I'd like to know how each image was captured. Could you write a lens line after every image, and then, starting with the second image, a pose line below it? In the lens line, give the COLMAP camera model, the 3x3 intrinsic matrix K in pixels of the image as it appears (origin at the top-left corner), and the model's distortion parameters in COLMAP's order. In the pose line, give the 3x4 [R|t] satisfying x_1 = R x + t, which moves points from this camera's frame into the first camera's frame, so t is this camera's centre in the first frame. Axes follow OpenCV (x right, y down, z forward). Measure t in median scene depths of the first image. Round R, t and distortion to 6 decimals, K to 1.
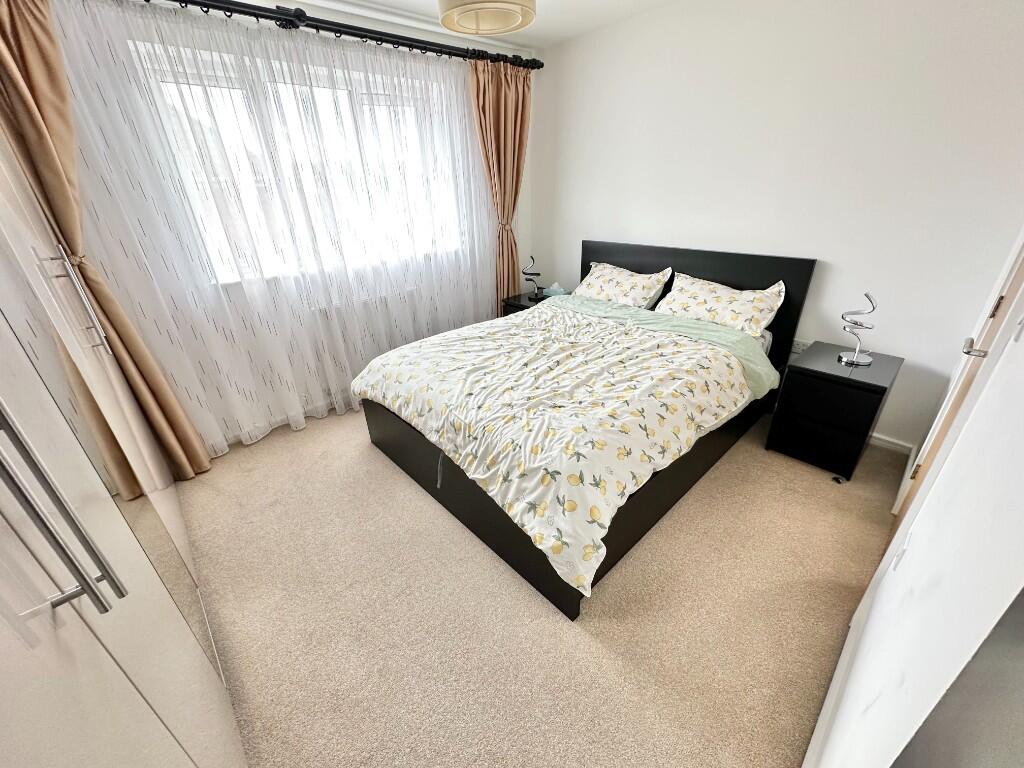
lens RADIAL K [[408.7, 0, 512.6], [0, 408.7, 382.8], [0, 0, 1]] dist [-0.001573, -0.000232]
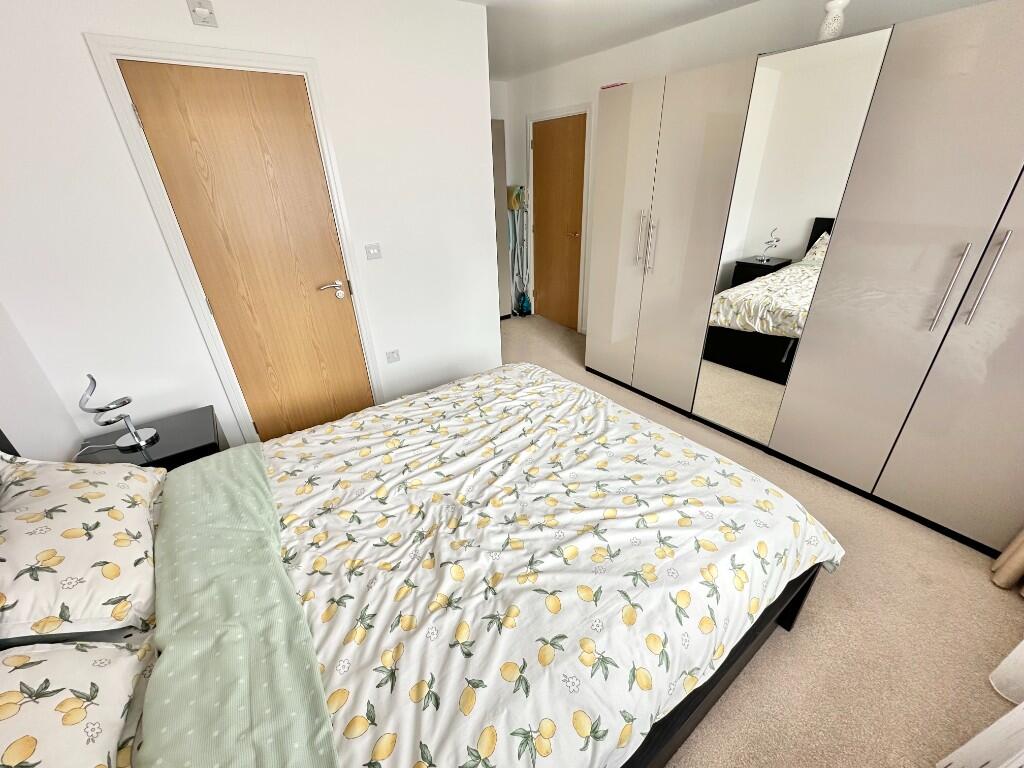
lens RADIAL K [[408.7, 0, 512.6], [0, 408.7, 382.8], [0, 0, 1]] dist [-0.001573, -0.000232]
pose [[-0.989867, 0.005032, 0.141906, -0.037215], [0.116087, 0.604181, 0.788346, -0.710249], [-0.081770, 0.796831, -0.598643, 1.370088]]
